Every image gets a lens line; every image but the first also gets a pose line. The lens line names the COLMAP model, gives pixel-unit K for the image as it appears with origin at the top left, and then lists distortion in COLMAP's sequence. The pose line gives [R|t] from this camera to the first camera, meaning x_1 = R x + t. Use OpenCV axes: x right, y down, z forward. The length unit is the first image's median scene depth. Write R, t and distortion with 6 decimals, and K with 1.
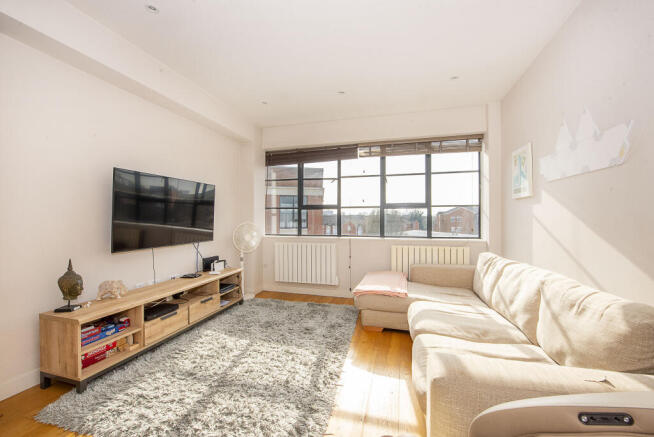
lens RADIAL K [[270.2, 0, 339.4], [0, 270.2, 220.9], [0, 0, 1]] dist [-0.001959, -0.000552]
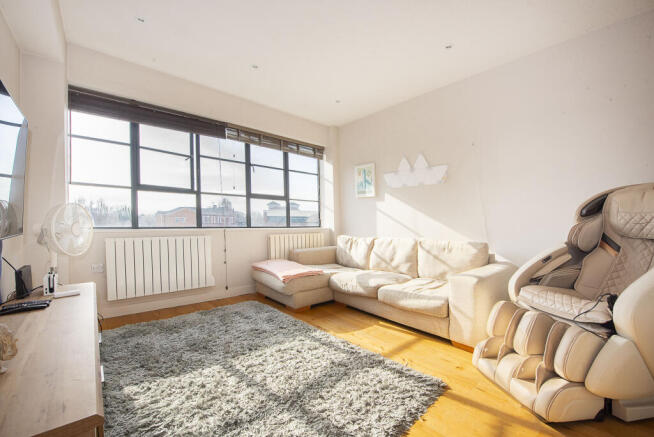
lens RADIAL K [[270.2, 0, 339.4], [0, 270.2, 220.9], [0, 0, 1]] dist [-0.001959, -0.000552]
pose [[0.522096, 0.009546, 0.852833, -0.734027], [-0.001998, 0.999948, -0.009970, 0.066592], [-0.852884, 0.003502, 0.522088, 0.336939]]
